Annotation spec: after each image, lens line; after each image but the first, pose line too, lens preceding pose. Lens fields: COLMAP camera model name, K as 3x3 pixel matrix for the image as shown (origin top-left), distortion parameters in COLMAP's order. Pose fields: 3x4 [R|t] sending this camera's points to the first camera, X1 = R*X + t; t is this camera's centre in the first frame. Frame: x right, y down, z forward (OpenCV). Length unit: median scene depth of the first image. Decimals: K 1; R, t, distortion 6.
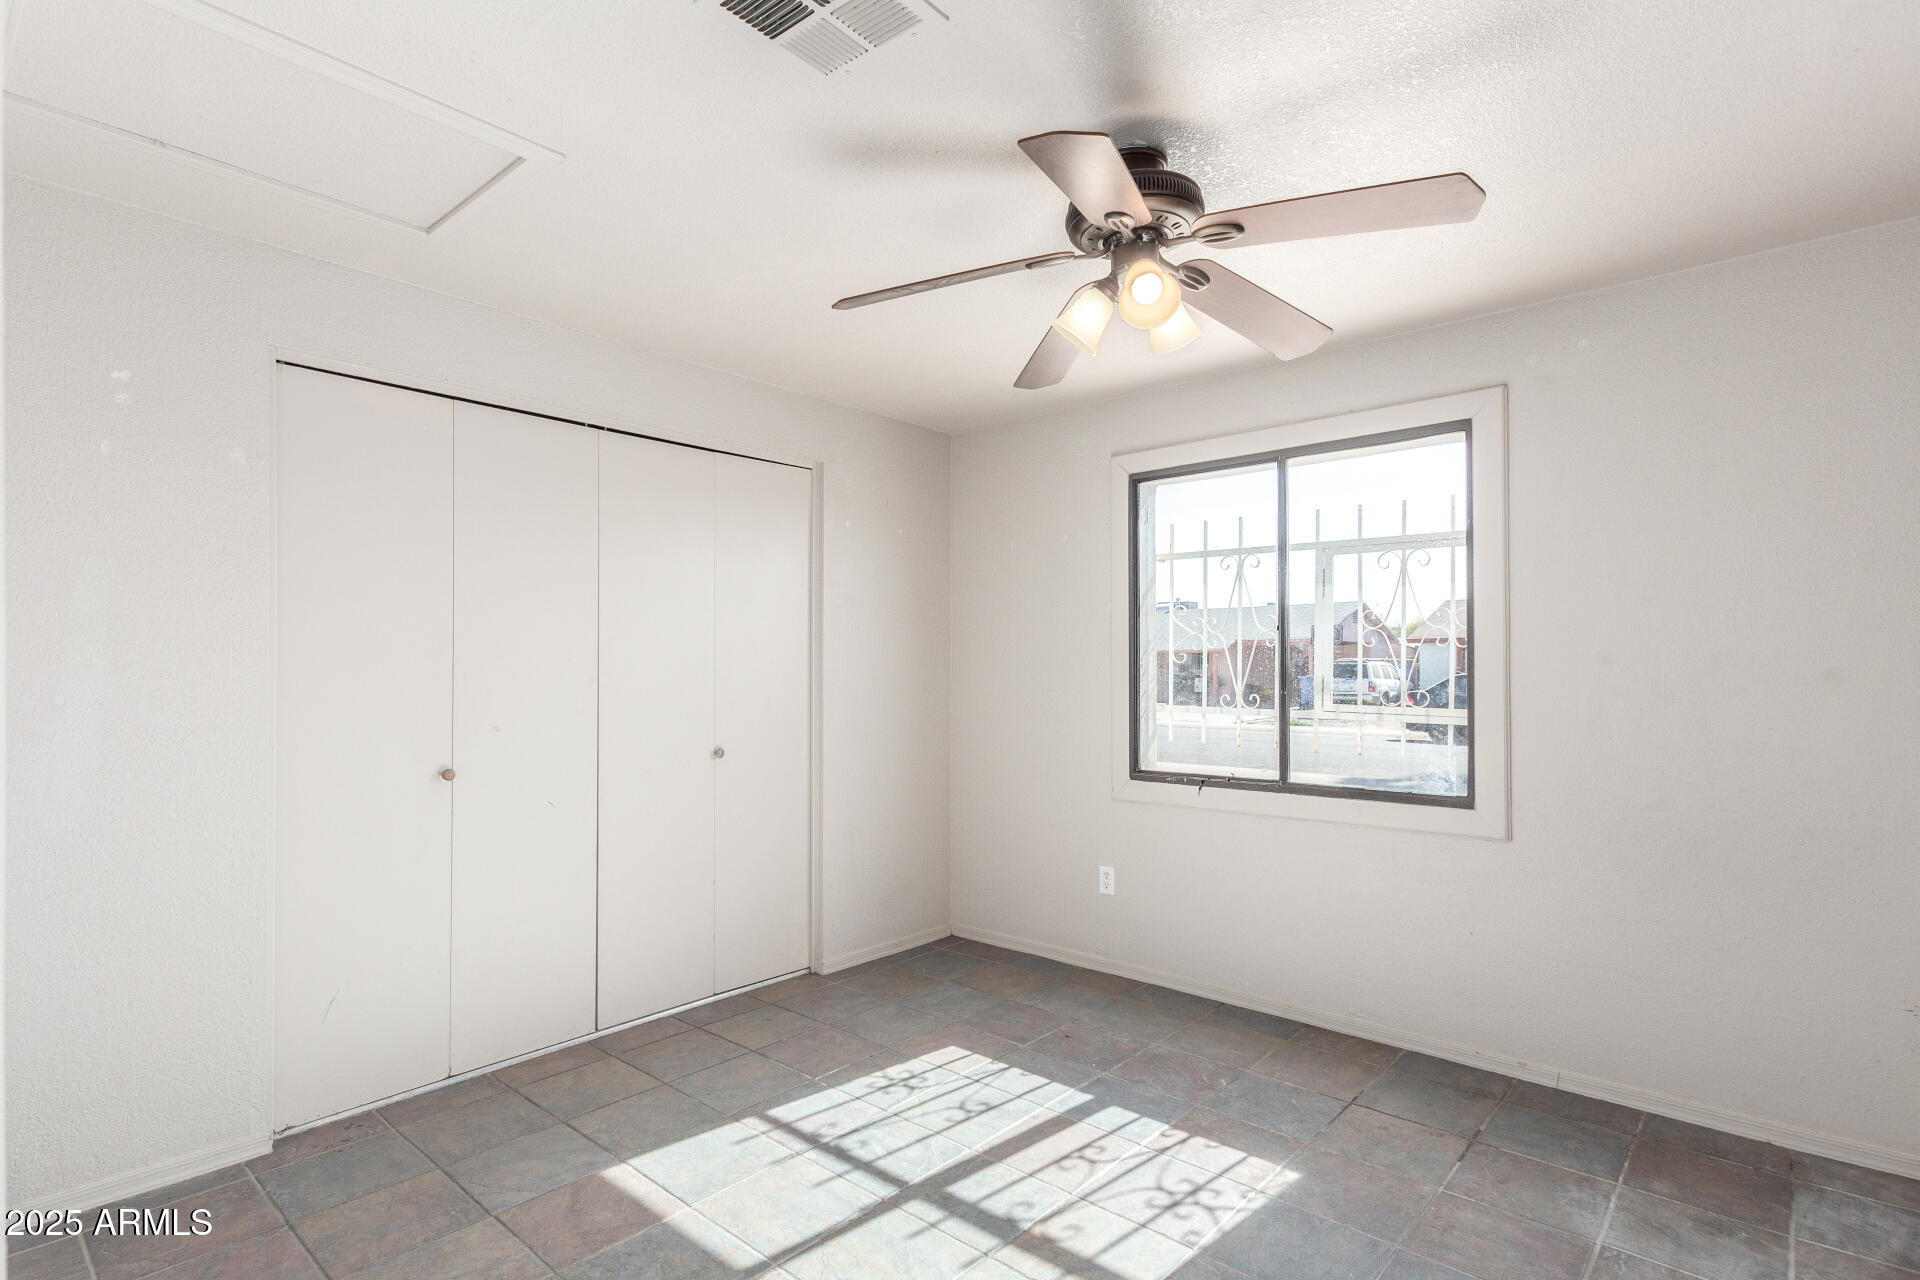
lens RADIAL K [[948.2, 0, 974.2], [0, 948.2, 659.4], [0, 0, 1]] dist [0.020419, -0.011215]
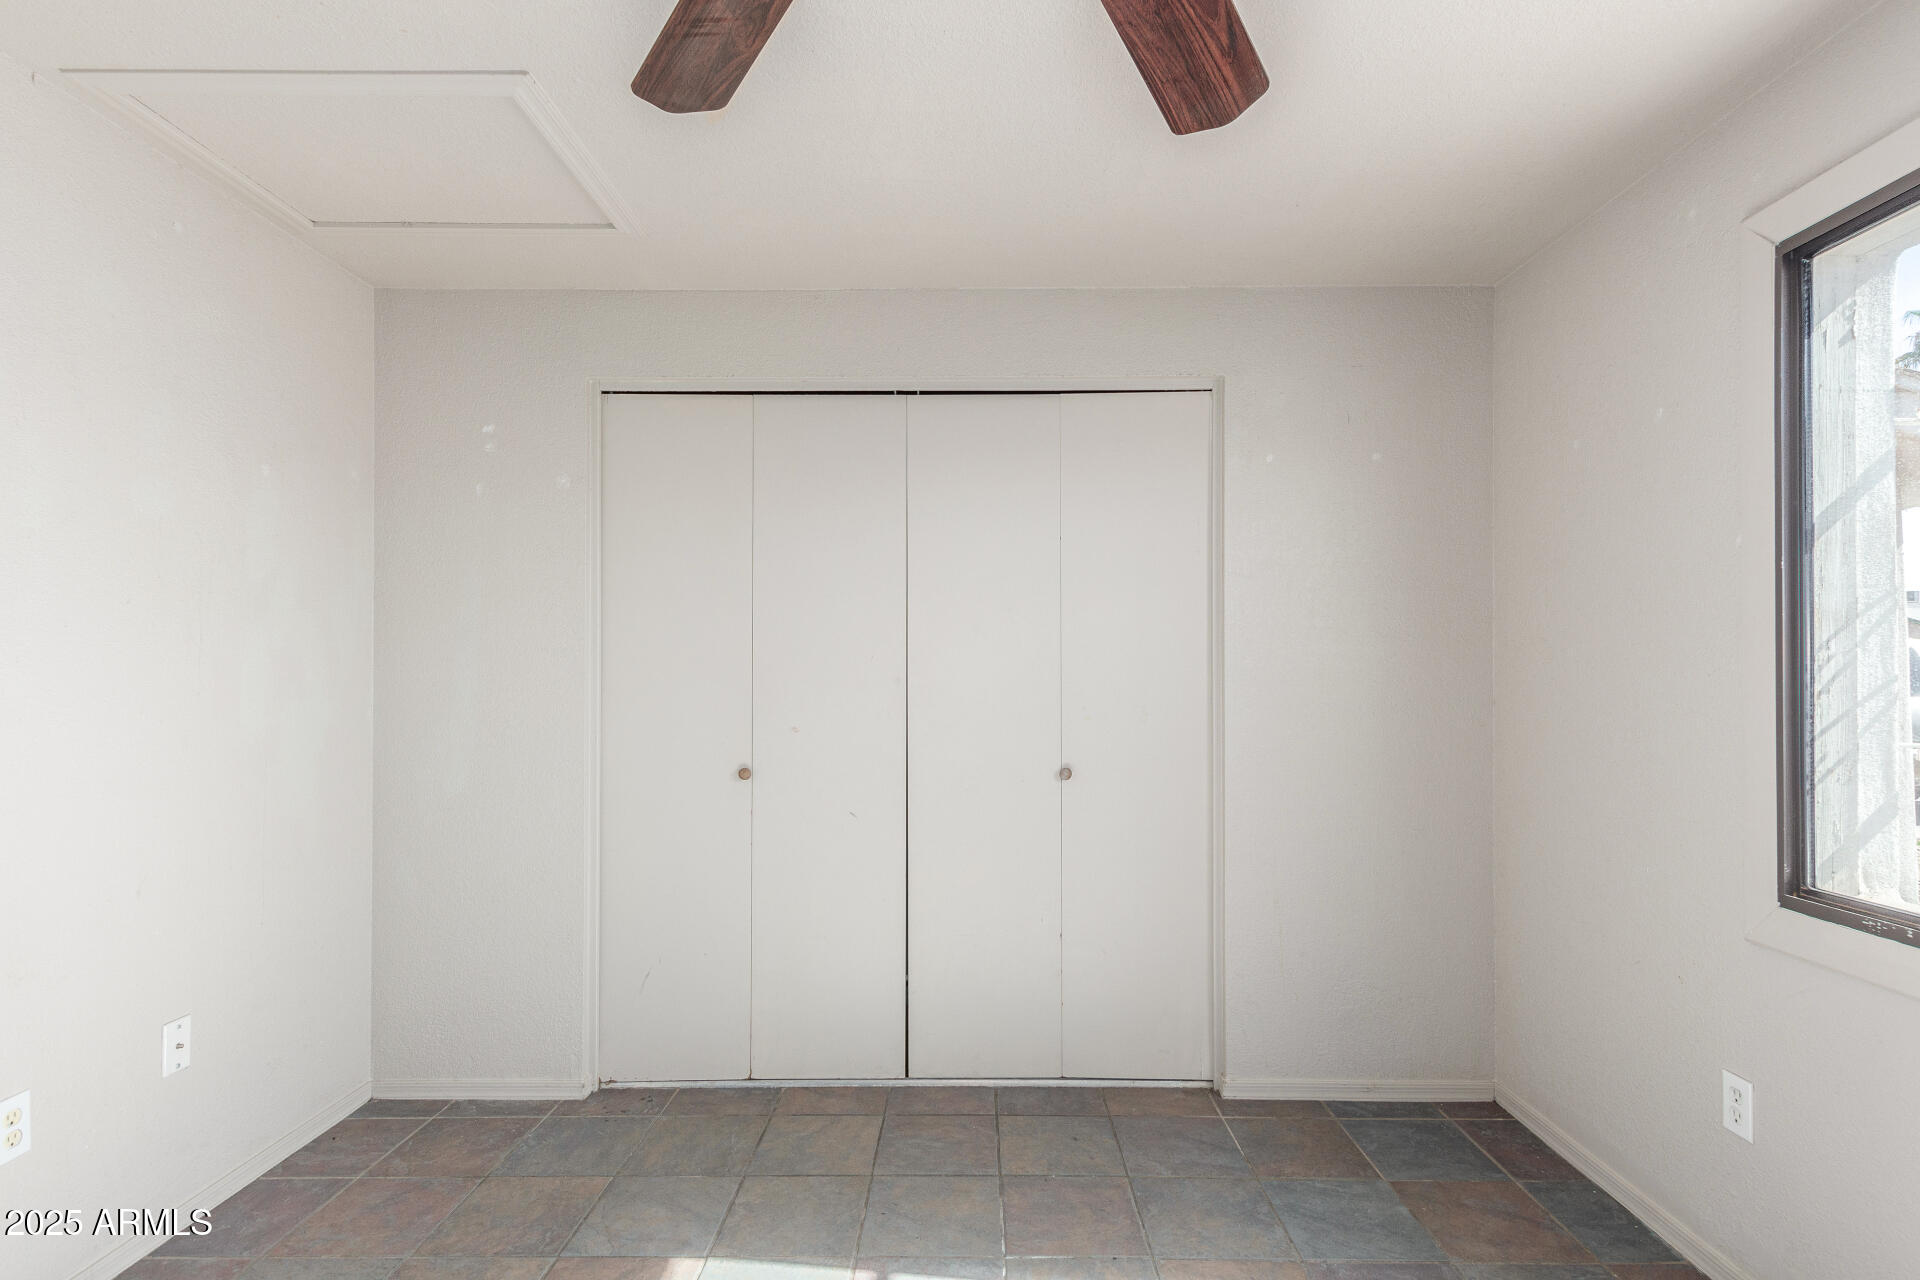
lens RADIAL K [[948.2, 0, 974.2], [0, 948.2, 659.4], [0, 0, 1]] dist [0.020419, -0.011215]
pose [[0.648981, -0.006192, -0.760780, 0.277243], [0.008043, 0.999967, -0.001278, 0.004038], [0.760762, -0.005289, 0.649009, 0.420354]]
